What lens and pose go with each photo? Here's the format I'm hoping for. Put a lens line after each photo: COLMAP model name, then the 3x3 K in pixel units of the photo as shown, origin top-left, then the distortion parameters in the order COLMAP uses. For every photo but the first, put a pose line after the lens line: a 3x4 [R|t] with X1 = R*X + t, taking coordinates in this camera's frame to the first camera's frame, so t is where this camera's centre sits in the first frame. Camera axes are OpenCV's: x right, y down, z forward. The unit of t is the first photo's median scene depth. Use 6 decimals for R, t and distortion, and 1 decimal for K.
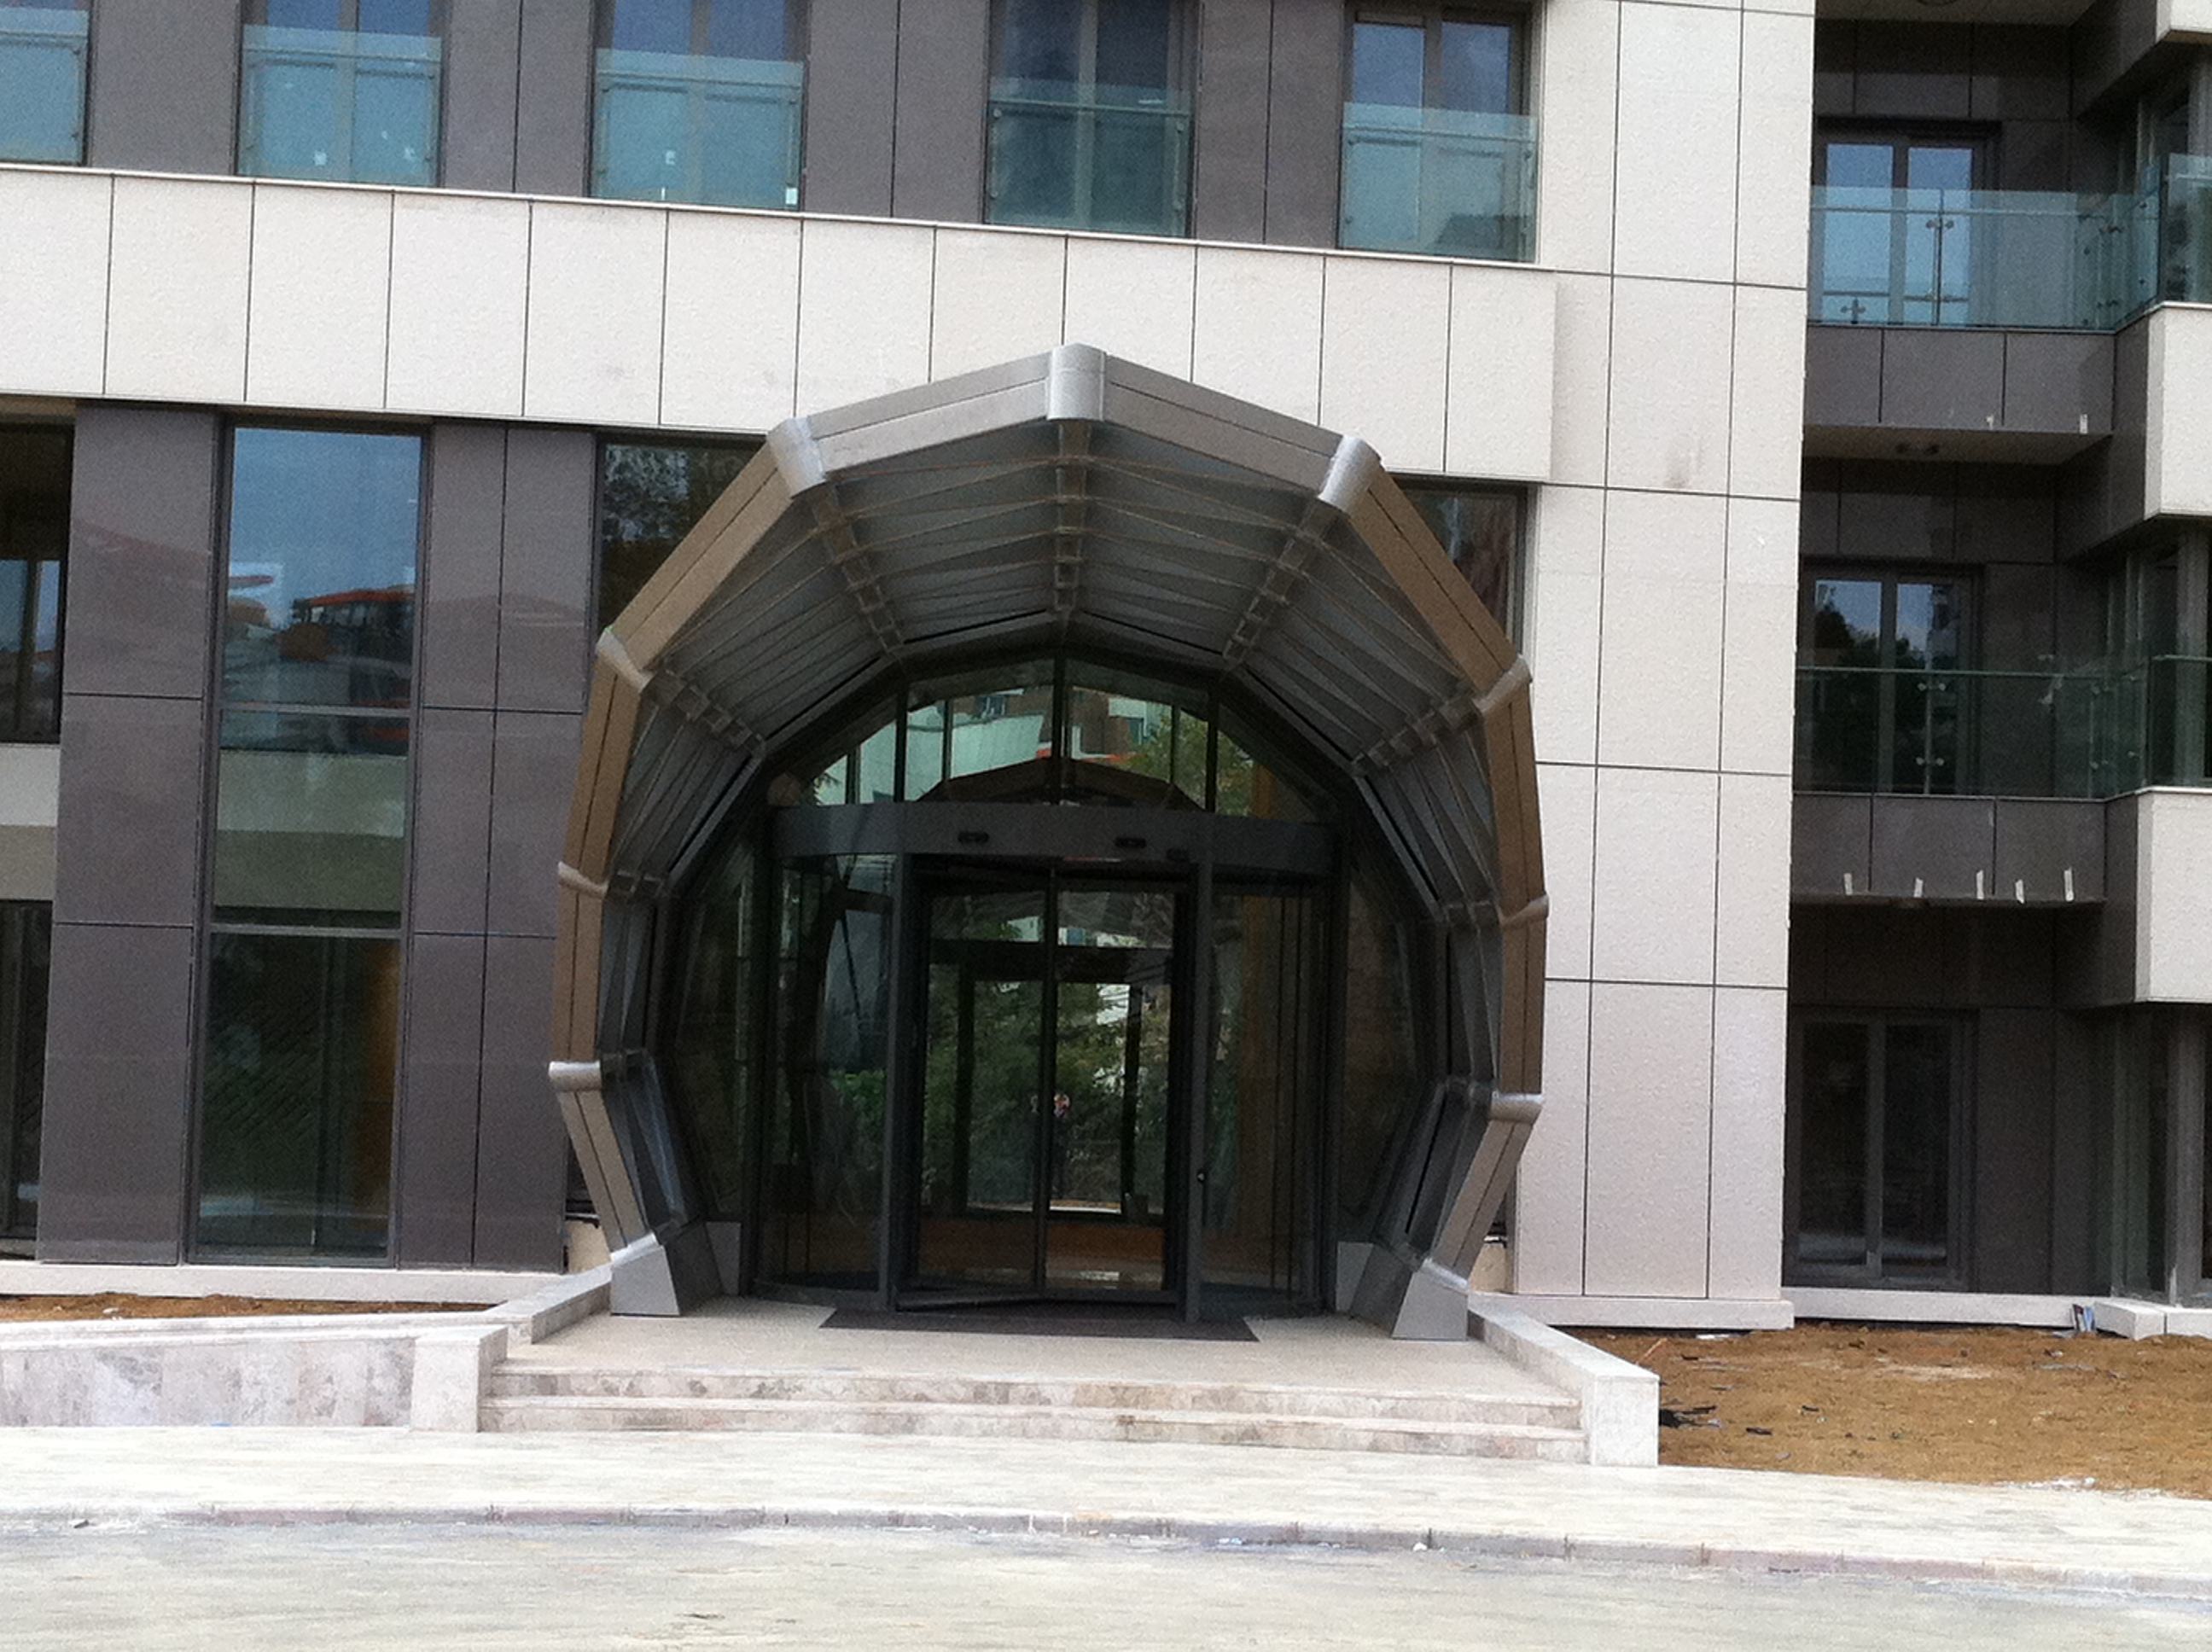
lens RADIAL K [[3256.8, 0, 1182.2], [0, 3256.8, 819.2], [0, 0, 1]] dist [0.047620, 0.009104]
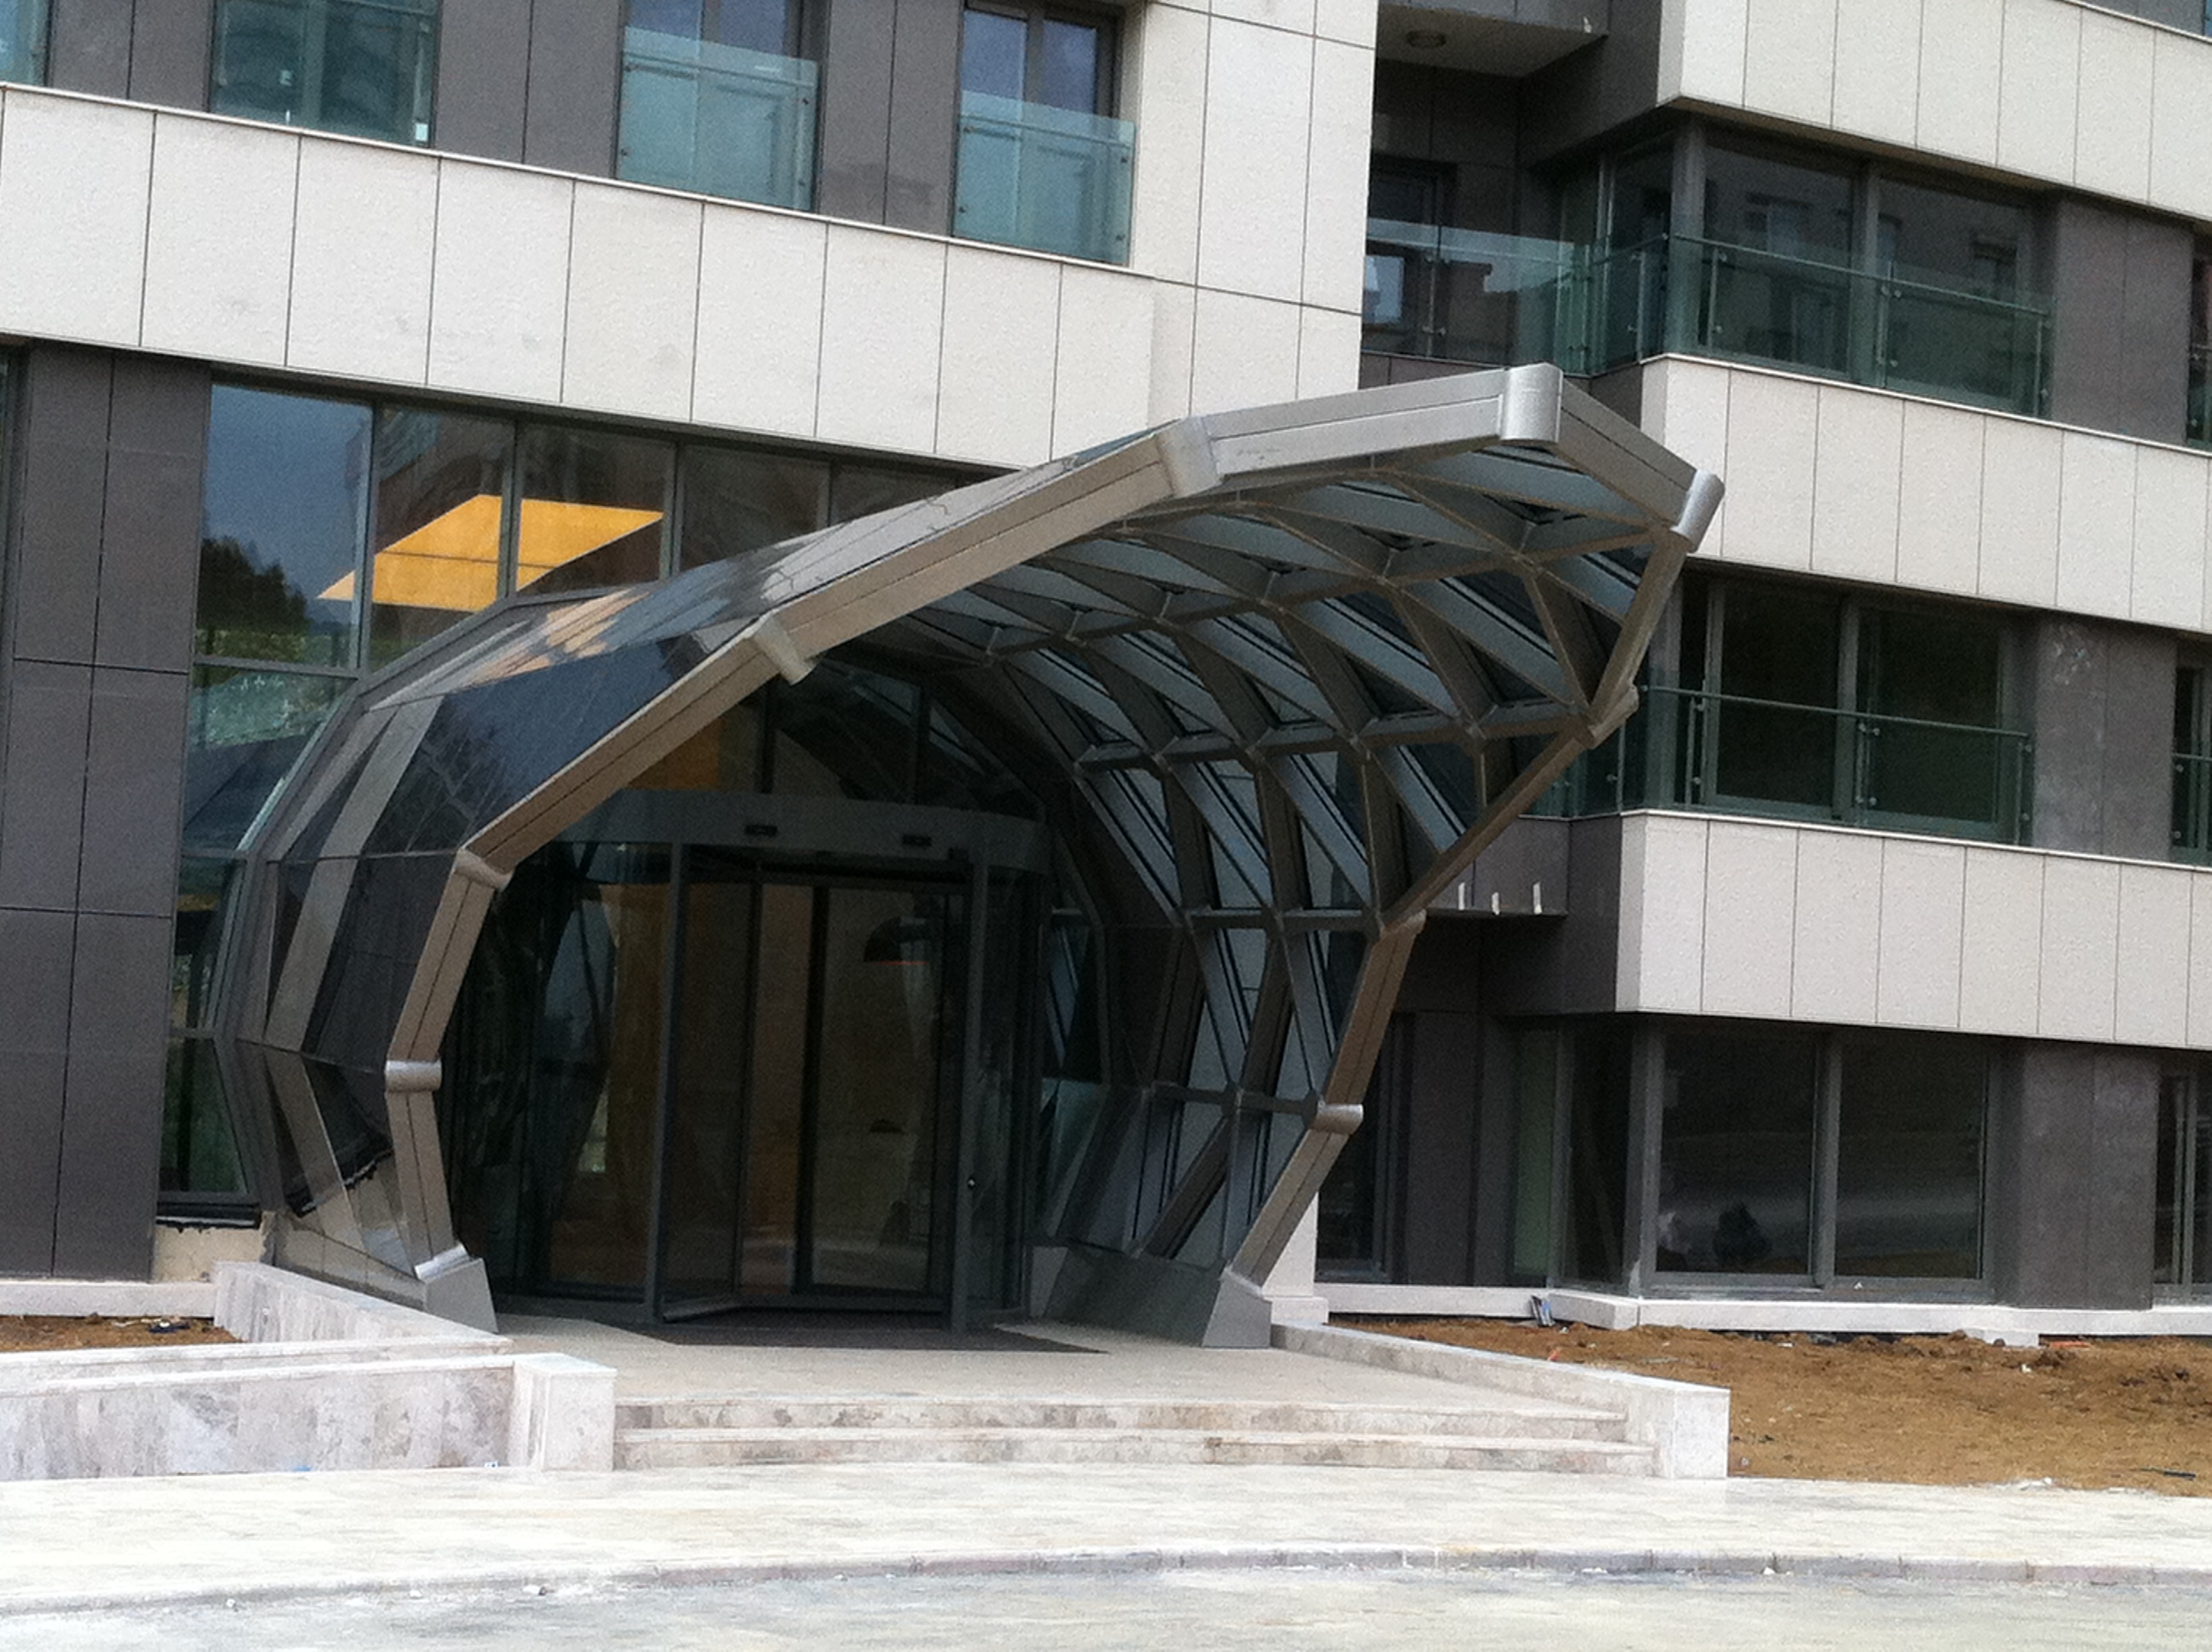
lens RADIAL K [[3254.4, 0, 1106.0], [0, 3254.4, 826.0], [0, 0, 1]] dist [0.064380, -0.094343]
pose [[0.957266, 0.033992, 0.287203, -0.337249], [-0.036537, 0.999326, 0.003505, -0.003696], [-0.286890, -0.013849, 0.957863, 0.070166]]
